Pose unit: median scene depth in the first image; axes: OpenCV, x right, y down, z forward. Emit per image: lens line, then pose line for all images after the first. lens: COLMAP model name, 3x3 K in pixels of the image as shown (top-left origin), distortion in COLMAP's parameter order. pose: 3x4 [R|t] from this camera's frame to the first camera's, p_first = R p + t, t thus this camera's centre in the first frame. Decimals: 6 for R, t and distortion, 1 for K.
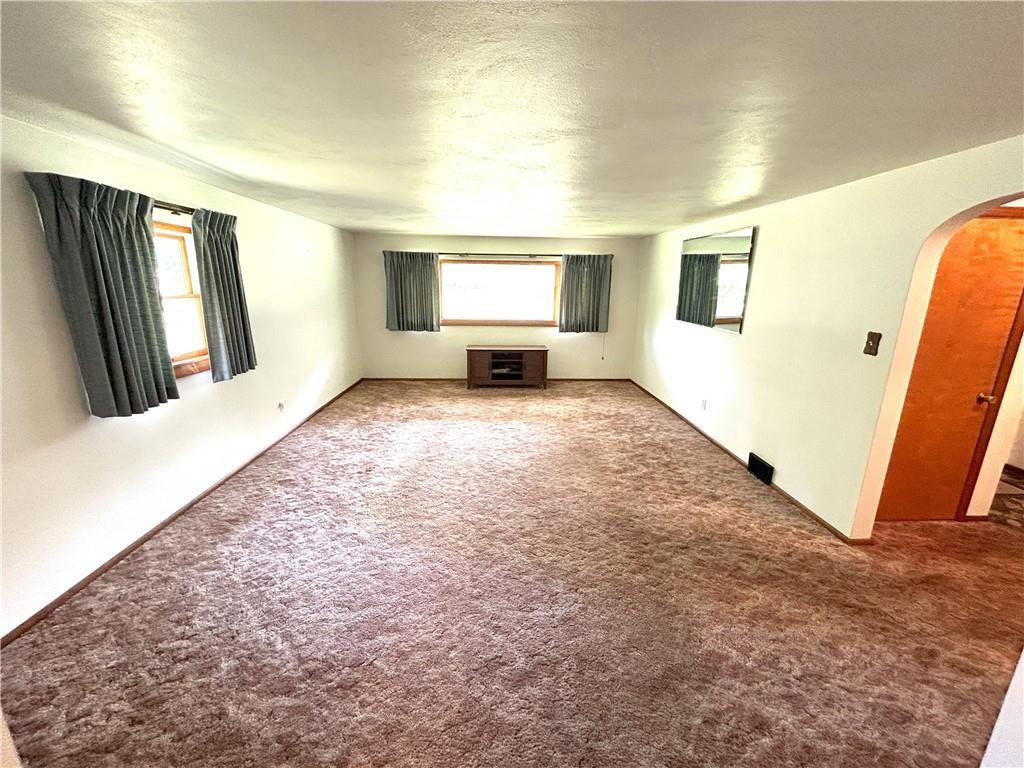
lens RADIAL K [[413.9, 0, 512.0], [0, 413.9, 384.0], [0, 0, 1]] dist [0.000471, -0.000005]
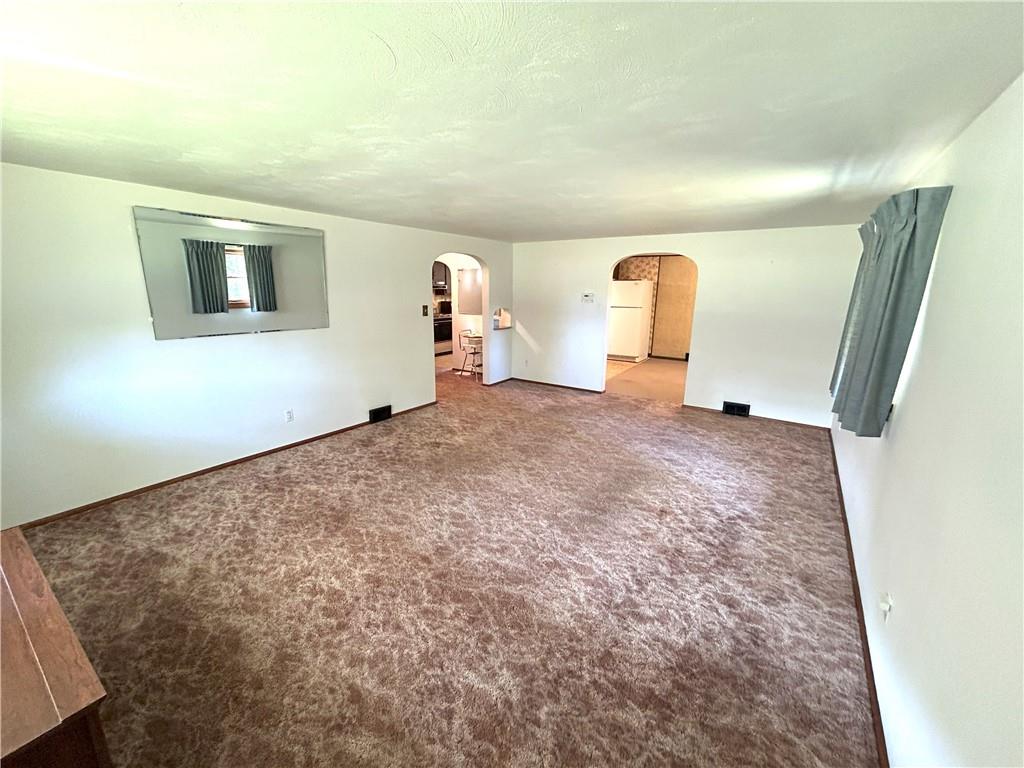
lens RADIAL K [[413.9, 0, 512.0], [0, 413.9, 384.0], [0, 0, 1]] dist [0.000471, -0.000005]
pose [[-0.800747, -0.157795, 0.577846, -0.433527], [0.126679, 0.898249, 0.420833, -0.330808], [-0.585455, 0.410182, -0.699281, 1.312075]]
